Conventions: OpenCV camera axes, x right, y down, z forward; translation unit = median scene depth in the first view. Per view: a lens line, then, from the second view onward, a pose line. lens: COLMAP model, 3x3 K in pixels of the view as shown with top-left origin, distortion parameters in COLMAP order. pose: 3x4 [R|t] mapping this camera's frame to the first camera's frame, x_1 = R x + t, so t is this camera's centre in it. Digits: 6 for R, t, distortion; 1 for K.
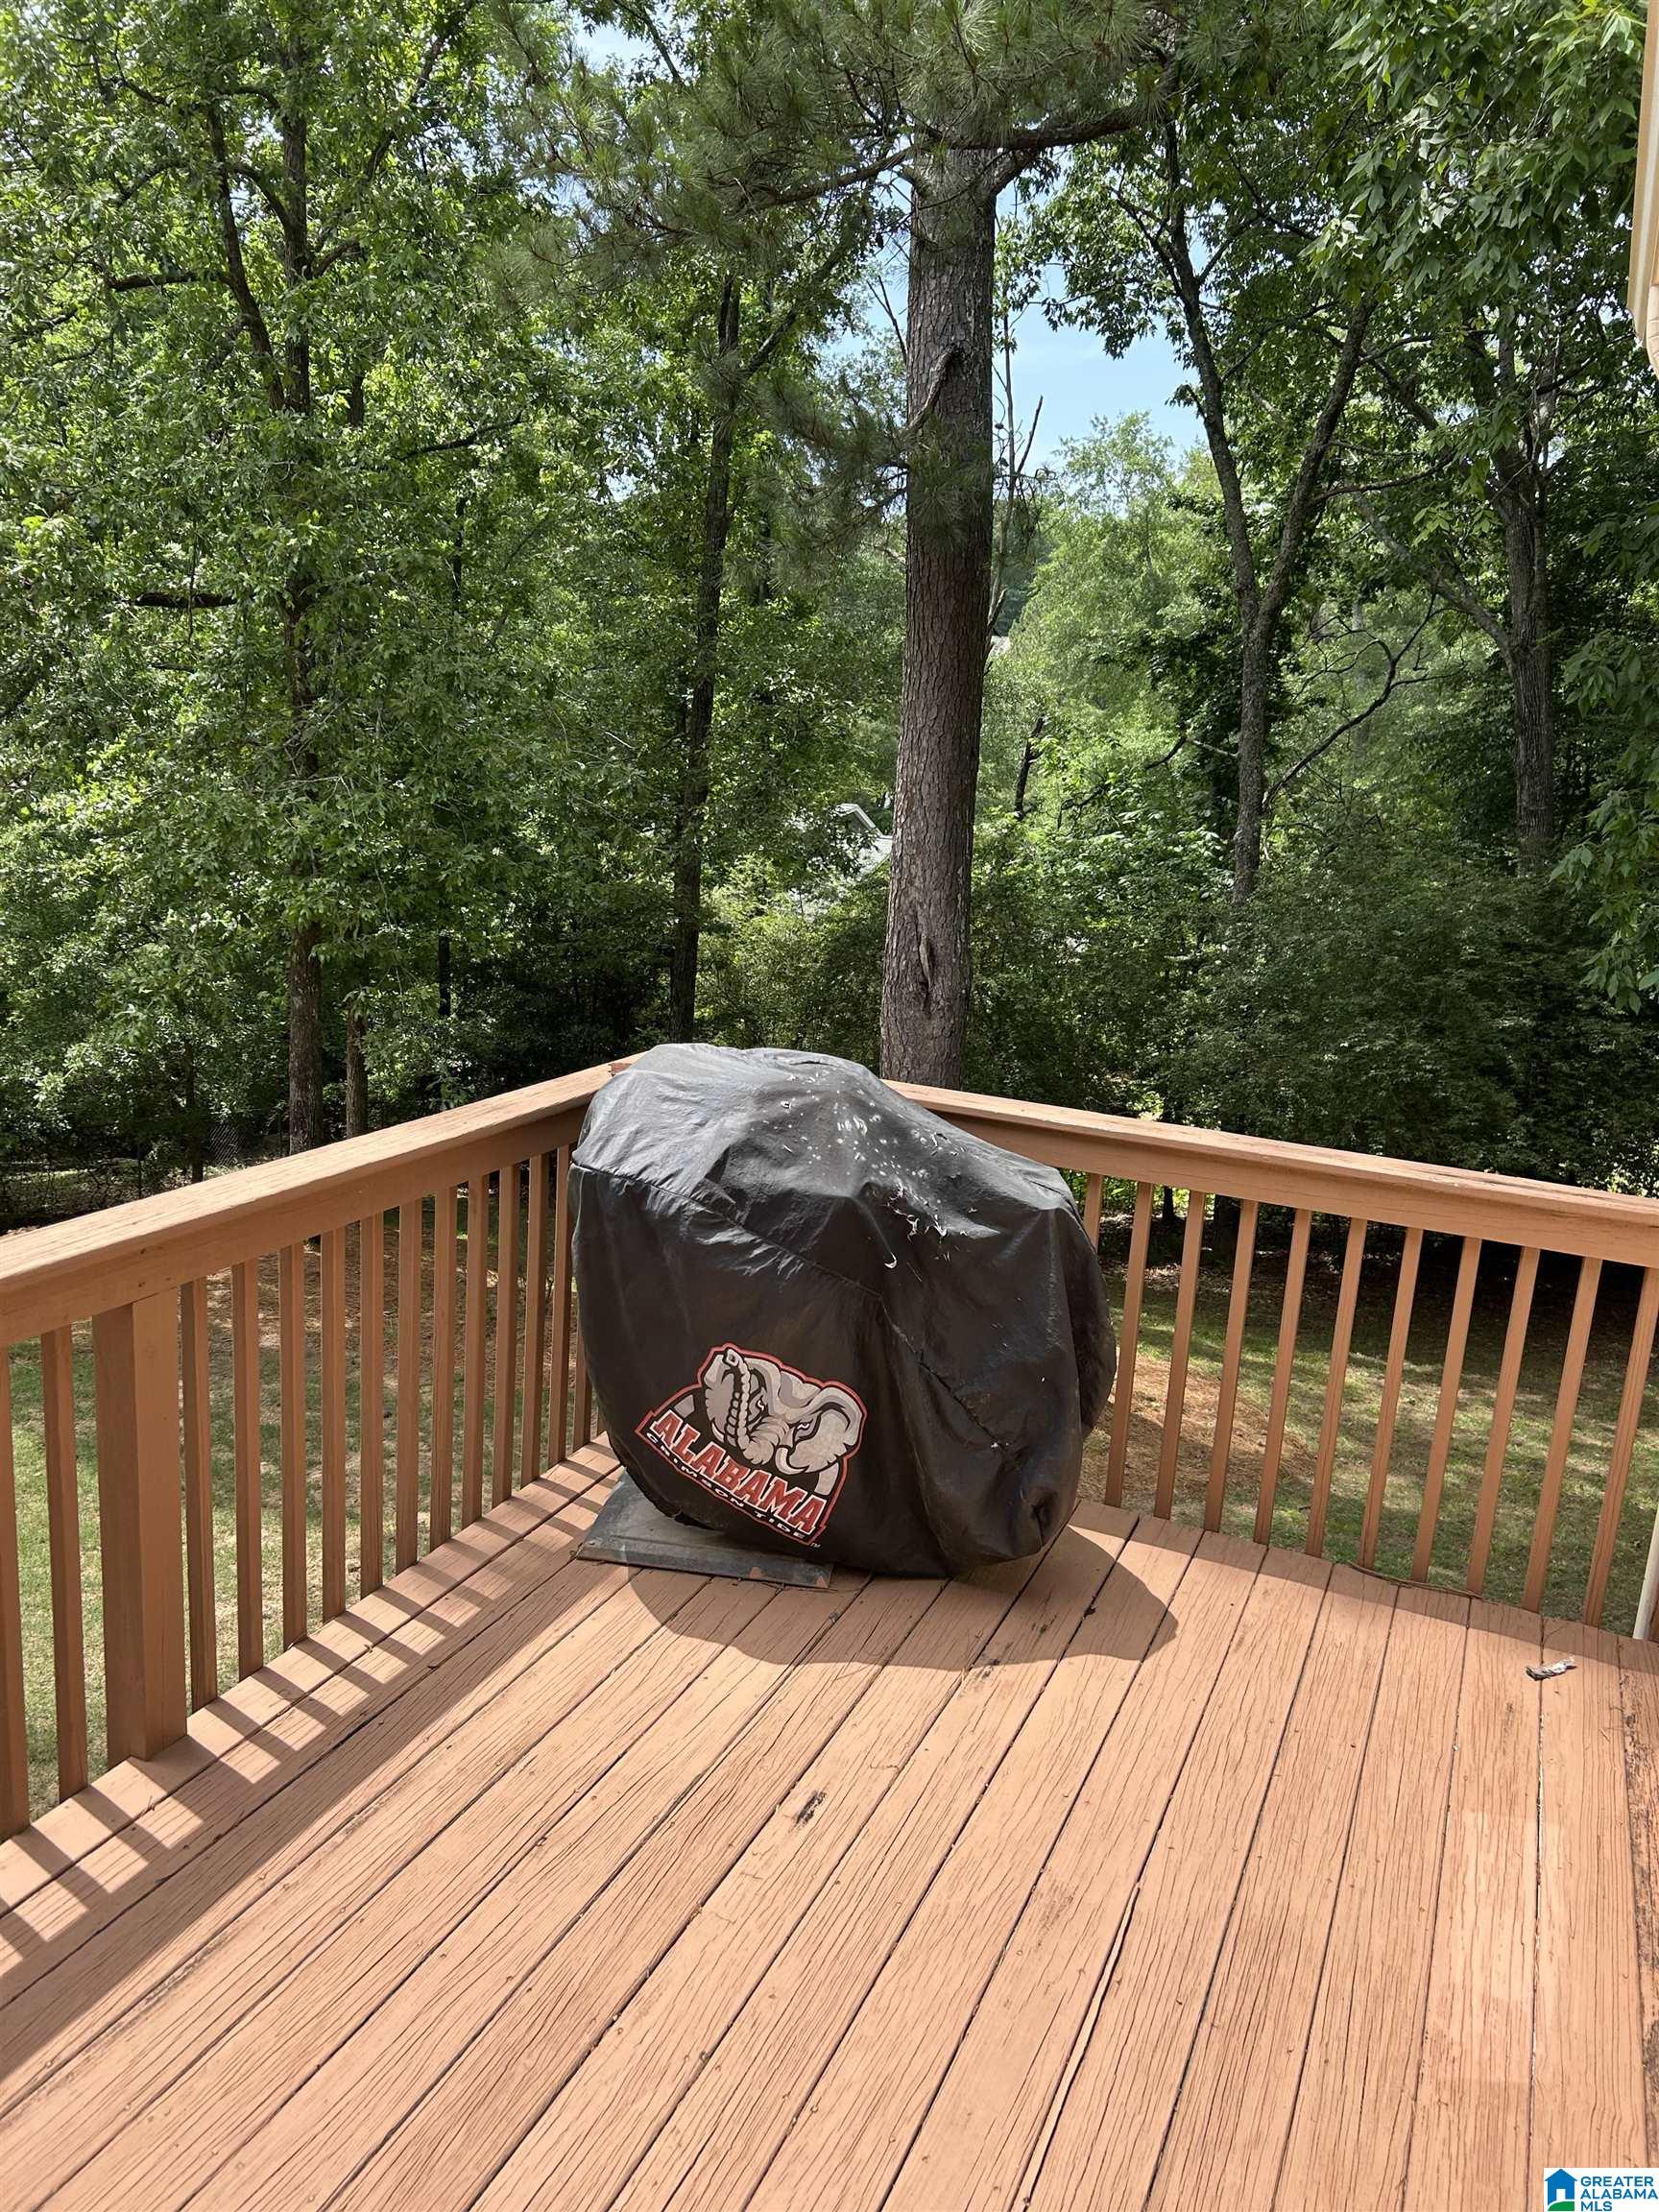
lens RADIAL K [[1657.7, 0, 817.5], [0, 1657.7, 1129.0], [0, 0, 1]] dist [0.068055, -0.073114]
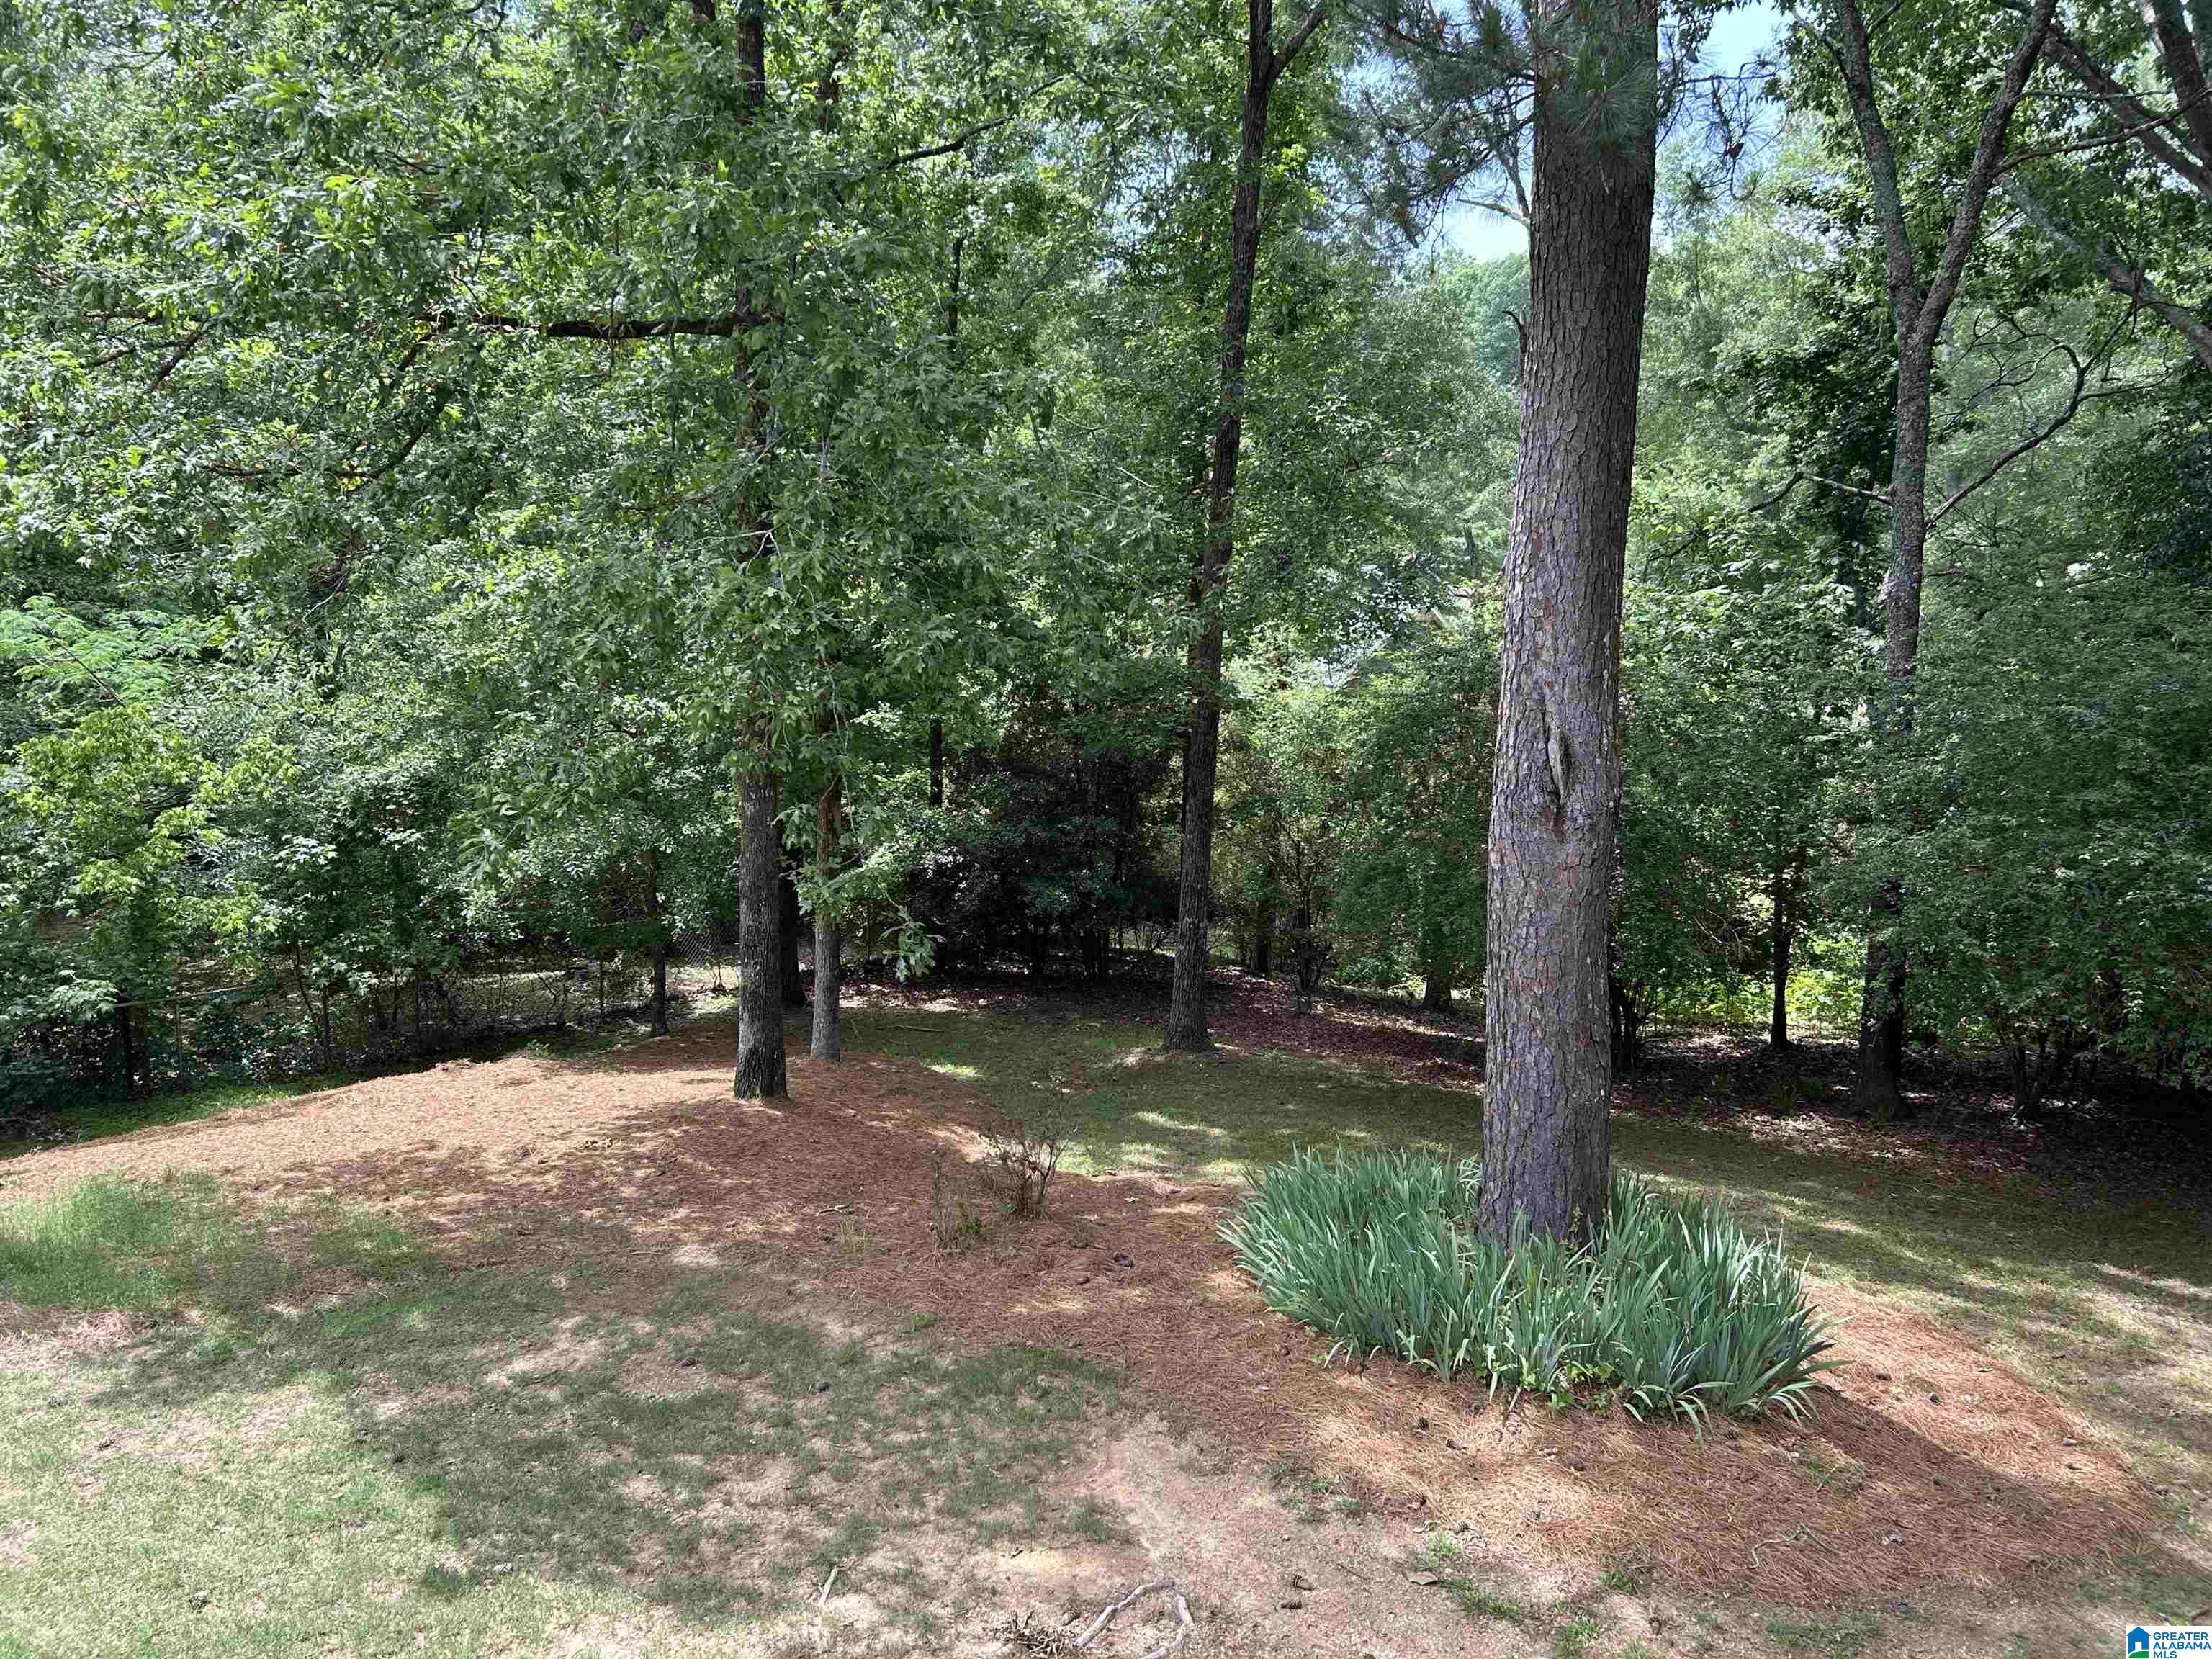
lens RADIAL K [[1657.7, 0, 1098.7], [0, 1657.7, 816.5], [0, 0, 1]] dist [0.068055, -0.073114]
pose [[0.991281, -0.002875, -0.131736, -0.018730], [-0.003369, 0.998882, -0.047153, -0.021886], [0.131724, 0.047186, 0.990163, 0.130623]]
